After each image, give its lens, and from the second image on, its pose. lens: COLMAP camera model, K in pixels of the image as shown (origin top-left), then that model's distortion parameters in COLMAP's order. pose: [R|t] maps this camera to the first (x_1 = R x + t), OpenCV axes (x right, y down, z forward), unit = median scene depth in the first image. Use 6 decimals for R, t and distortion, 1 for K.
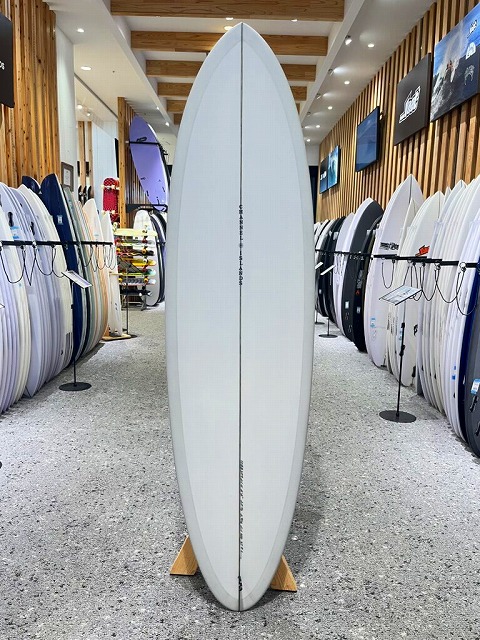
lens RADIAL K [[517.8, 0, 242.3], [0, 517.8, 330.5], [0, 0, 1]] dist [0.013630, -0.043166]
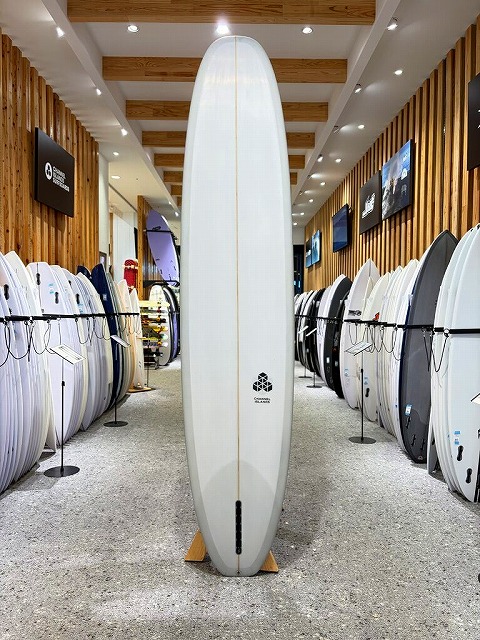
lens RADIAL K [[518.9, 0, 236.7], [0, 518.9, 320.7], [0, 0, 1]] dist [0.009493, -0.007873]
pose [[0.999879, -0.015301, -0.002850, -0.008476], [0.014732, 0.989485, -0.143886, 0.031108], [0.005021, 0.143827, 0.989590, -0.226385]]
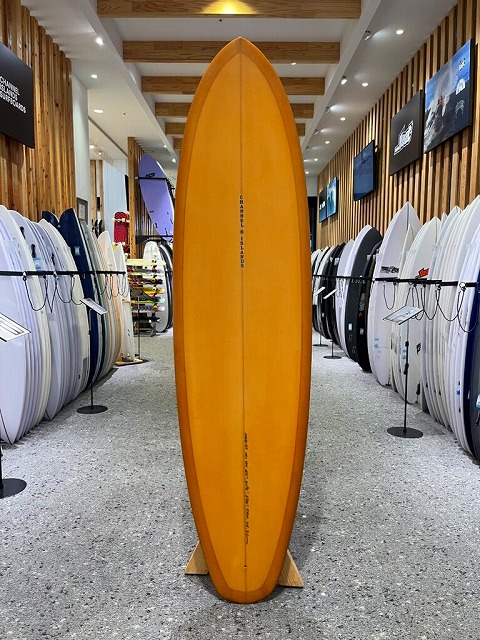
lens RADIAL K [[504.8, 0, 240.6], [0, 504.8, 324.0], [0, 0, 1]] dist [0.004129, -0.005521]
pose [[0.999794, -0.018906, -0.007385, -0.010121], [0.018398, 0.997805, -0.063609, 0.005133], [0.008572, 0.063460, 0.997948, -0.013058]]
